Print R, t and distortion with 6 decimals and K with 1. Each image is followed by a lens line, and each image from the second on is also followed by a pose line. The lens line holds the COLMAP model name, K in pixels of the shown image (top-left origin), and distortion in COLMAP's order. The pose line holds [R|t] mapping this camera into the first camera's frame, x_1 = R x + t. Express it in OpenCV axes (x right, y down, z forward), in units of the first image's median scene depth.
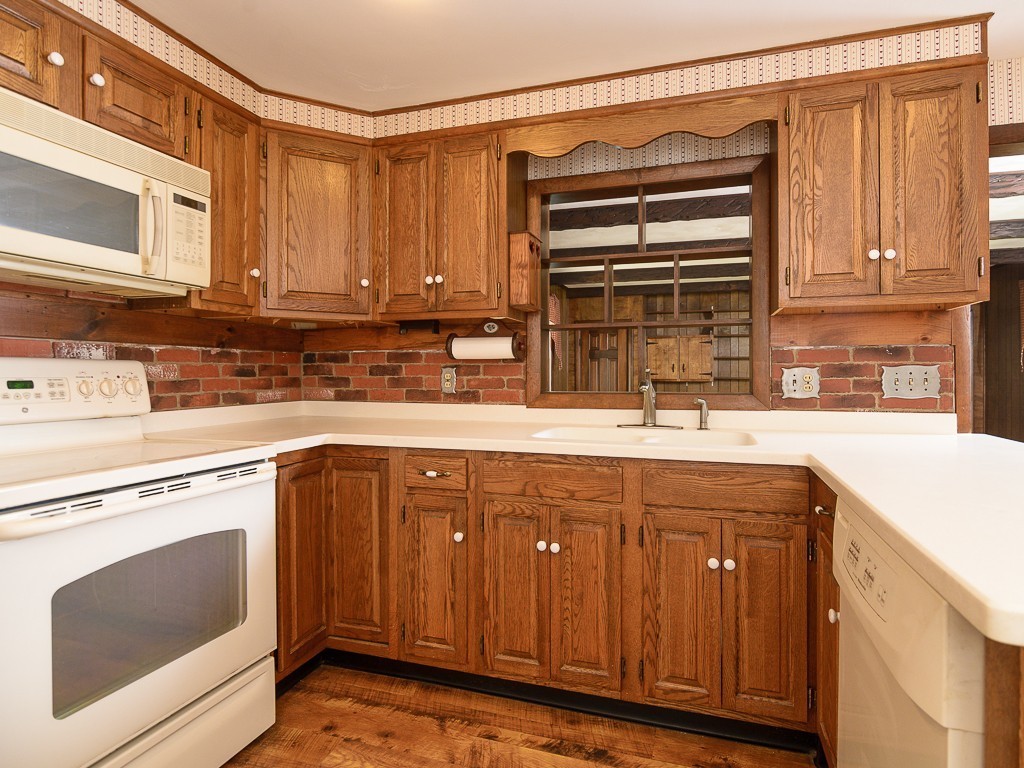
lens RADIAL K [[560.2, 0, 532.6], [0, 560.2, 372.9], [0, 0, 1]] dist [0.003456, -0.007020]
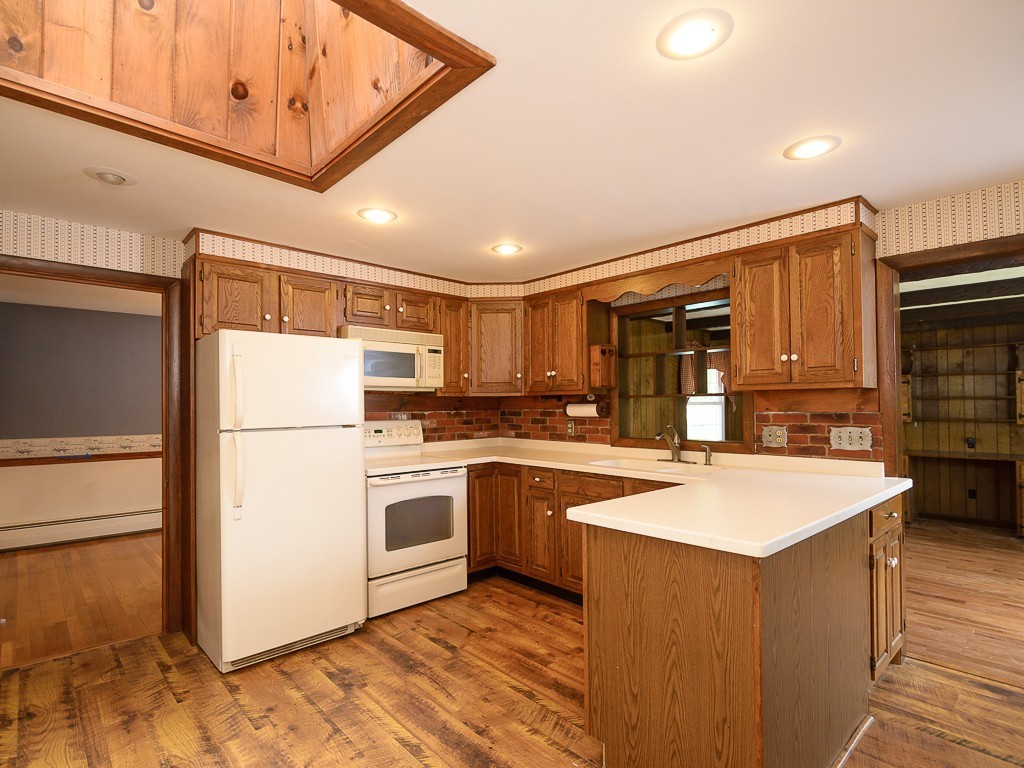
lens RADIAL K [[537.7, 0, 487.9], [0, 537.7, 393.7], [0, 0, 1]] dist [-0.000677, -0.001542]
pose [[0.851063, -0.015396, -0.524837, 0.633721], [0.007548, 0.999825, -0.017090, -0.083992], [0.525009, 0.010583, 0.851031, -0.655987]]
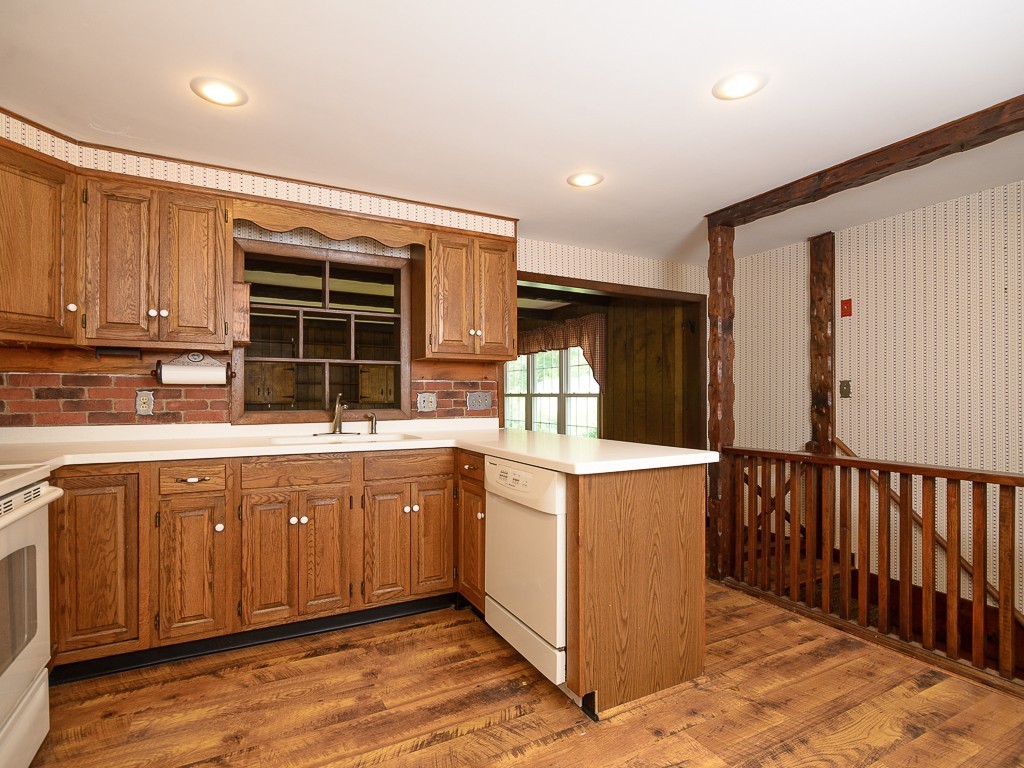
lens RADIAL K [[524.3, 0, 507.1], [0, 524.3, 393.7], [0, 0, 1]] dist [0.008684, -0.006265]
pose [[0.700991, 0.003294, 0.713163, -0.497169], [-0.000800, 0.999992, -0.003833, -0.001718], [-0.713170, 0.002116, 0.700988, -0.268674]]
